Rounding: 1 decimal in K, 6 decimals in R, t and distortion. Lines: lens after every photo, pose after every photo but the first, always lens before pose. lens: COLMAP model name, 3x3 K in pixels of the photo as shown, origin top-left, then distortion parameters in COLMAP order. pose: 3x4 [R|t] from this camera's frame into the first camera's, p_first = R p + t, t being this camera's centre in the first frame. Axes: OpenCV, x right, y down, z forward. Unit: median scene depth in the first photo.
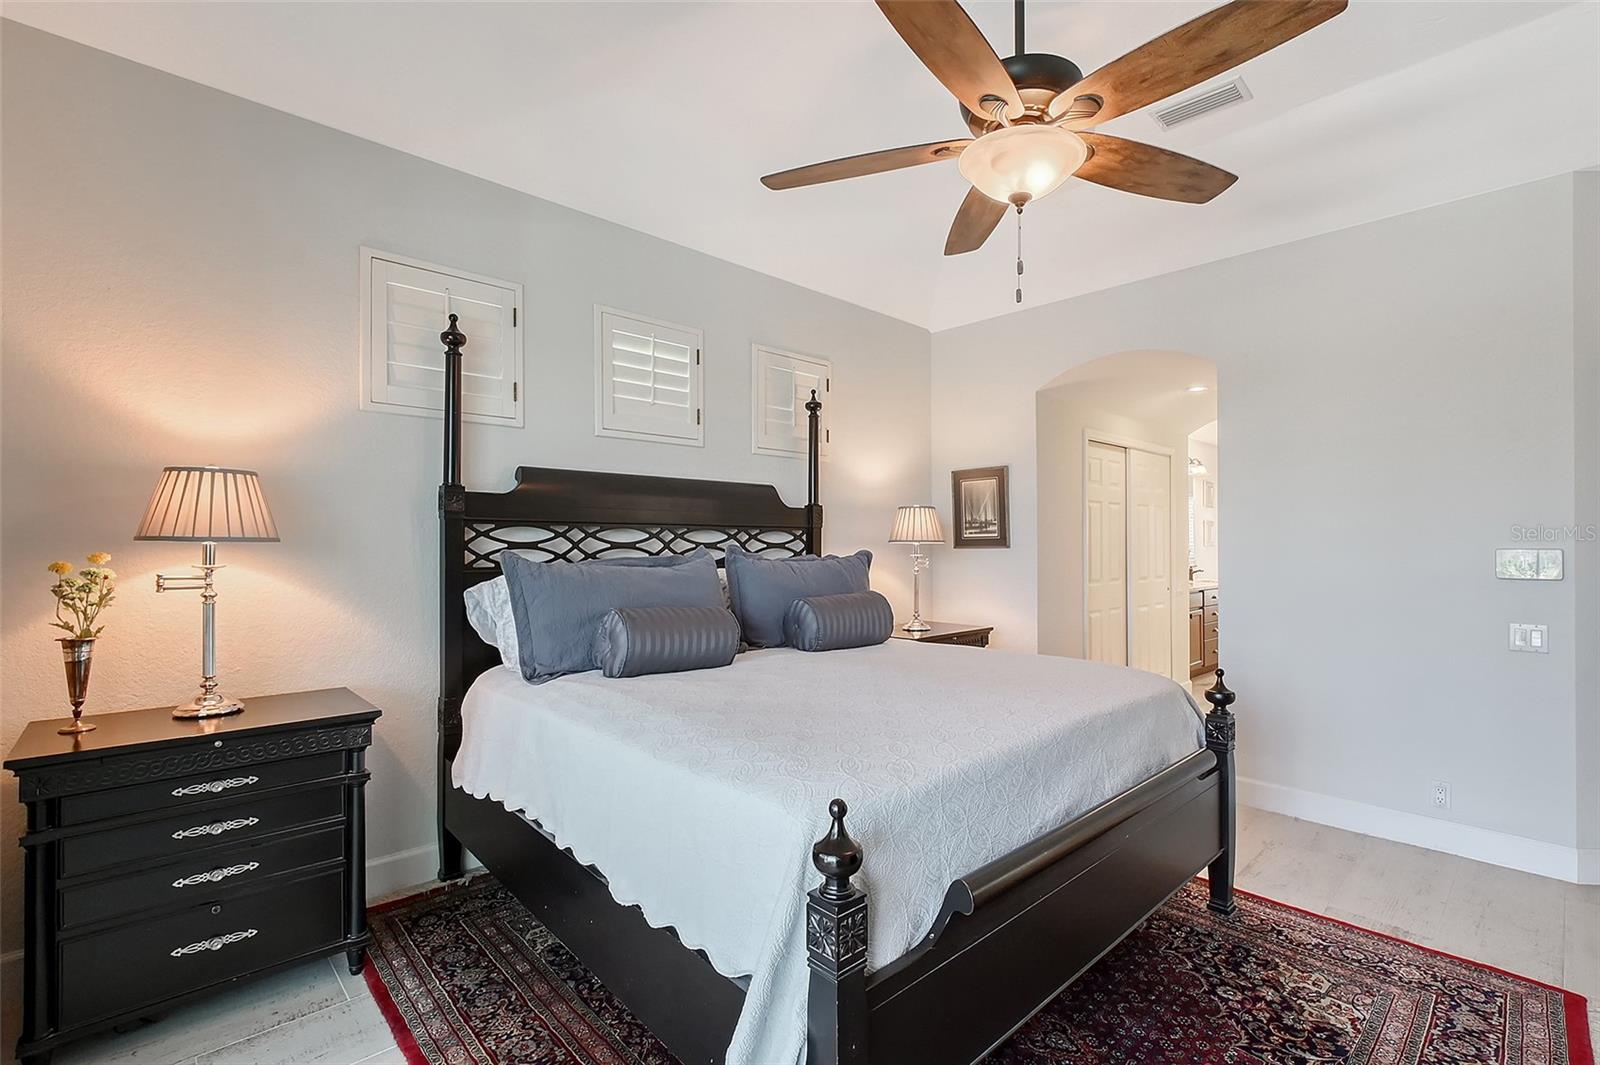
lens RADIAL K [[726.7, 0, 807.2], [0, 726.7, 533.4], [0, 0, 1]] dist [0.001337, -0.000272]
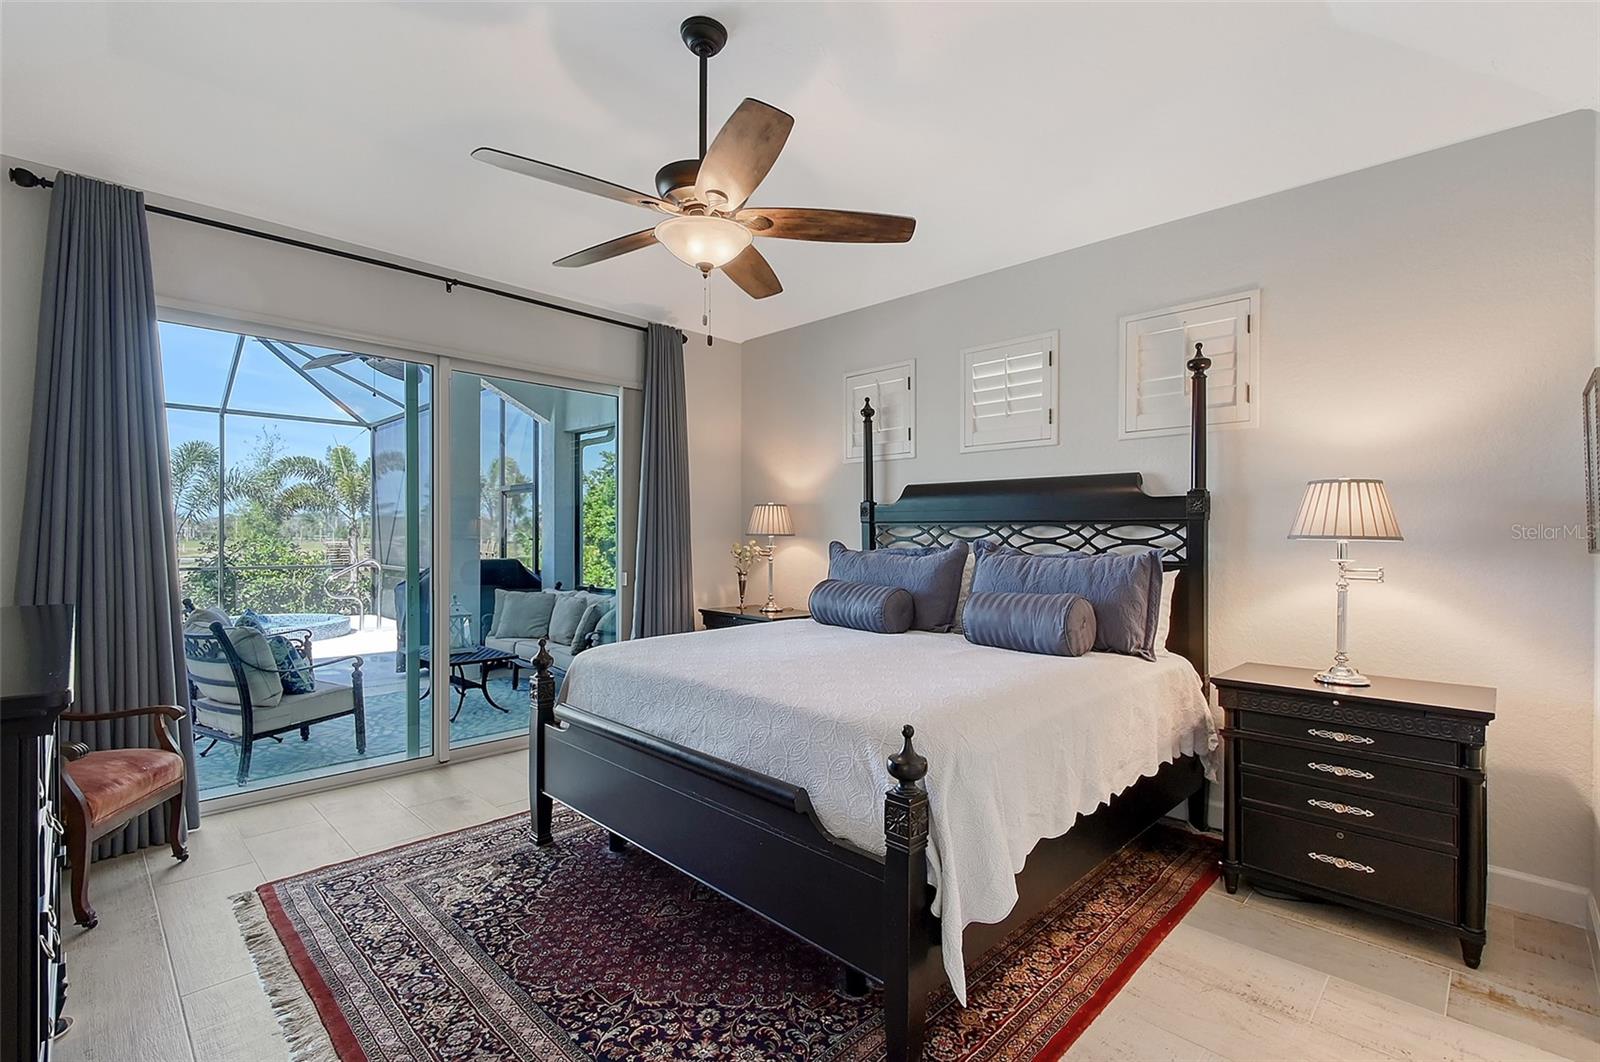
lens RADIAL K [[707.2, 0, 812.4], [0, 707.2, 535.4], [0, 0, 1]] dist [0.000880, -0.000029]
pose [[0.044690, -0.006594, -0.998979, 0.858164], [-0.000441, 0.999978, -0.006621, 0.015937], [0.999001, 0.000737, 0.044686, 0.630481]]
